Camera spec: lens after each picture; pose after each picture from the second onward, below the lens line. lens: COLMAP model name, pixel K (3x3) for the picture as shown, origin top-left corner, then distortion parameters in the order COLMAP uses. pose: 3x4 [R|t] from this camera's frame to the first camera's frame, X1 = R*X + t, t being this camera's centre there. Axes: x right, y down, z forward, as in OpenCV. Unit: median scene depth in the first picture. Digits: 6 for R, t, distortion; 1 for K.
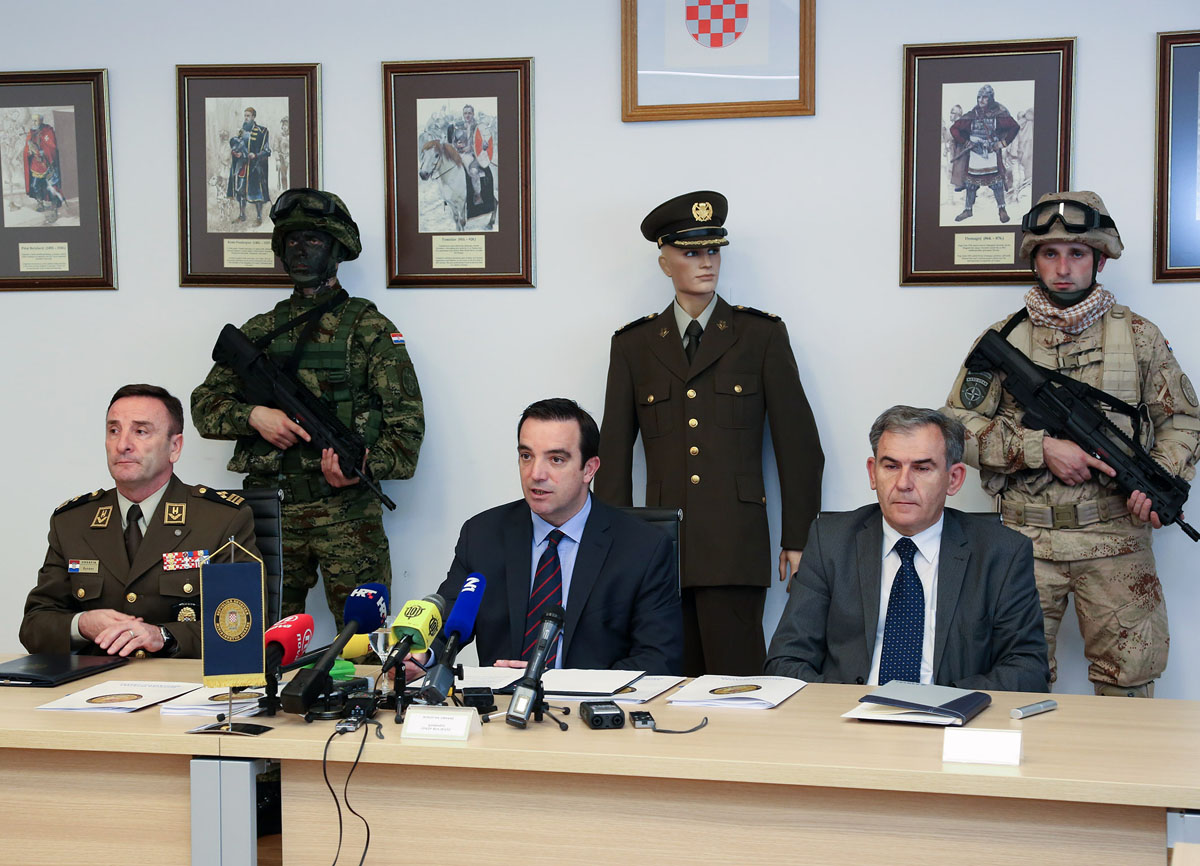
lens RADIAL K [[2438.1, 0, 600.0], [0, 2438.1, 433.0], [0, 0, 1]] dist [0.271191, -0.451582]
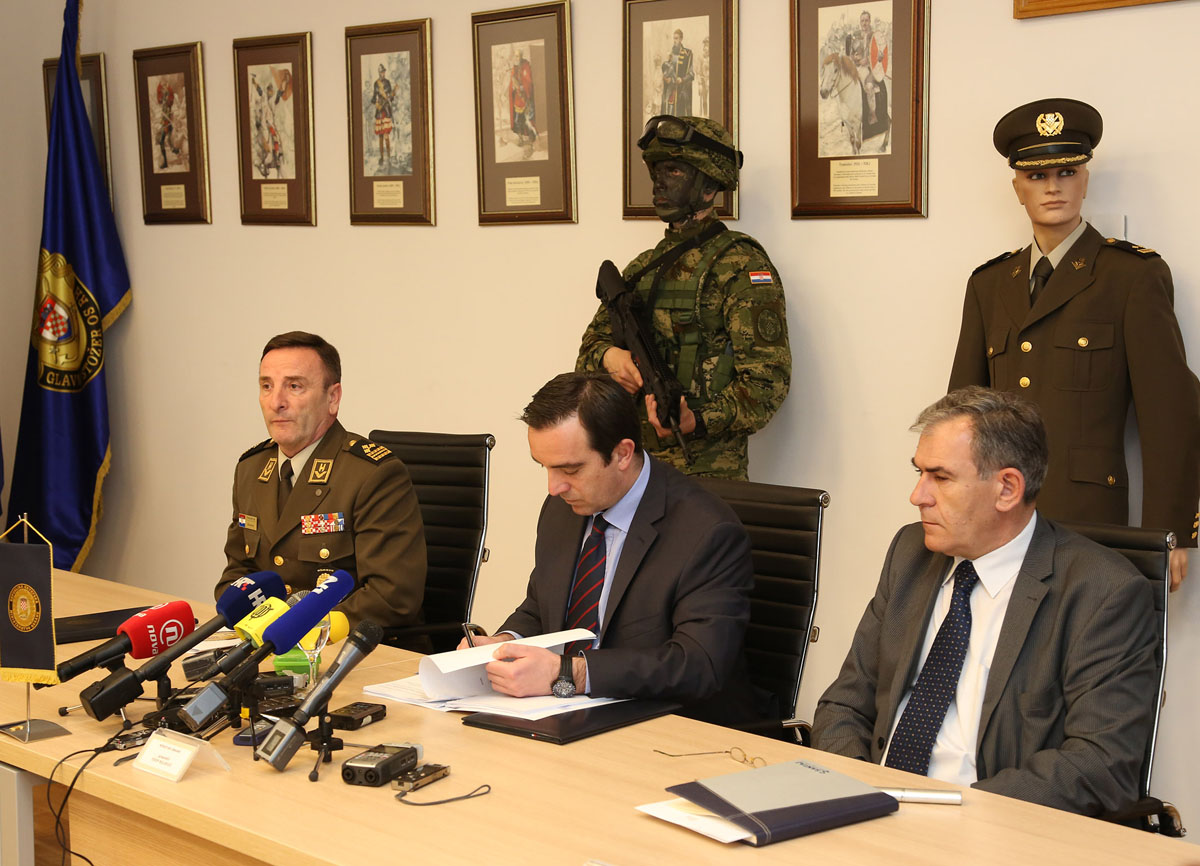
lens RADIAL K [[2101.1, 0, 600.0], [0, 2101.1, 433.0], [0, 0, 1]] dist [0.081466, 0.171872]
pose [[0.844132, 0.045917, -0.534166, 0.279112], [-0.014818, 0.997943, 0.062367, -0.027813], [0.535931, -0.044731, 0.843076, 0.297818]]
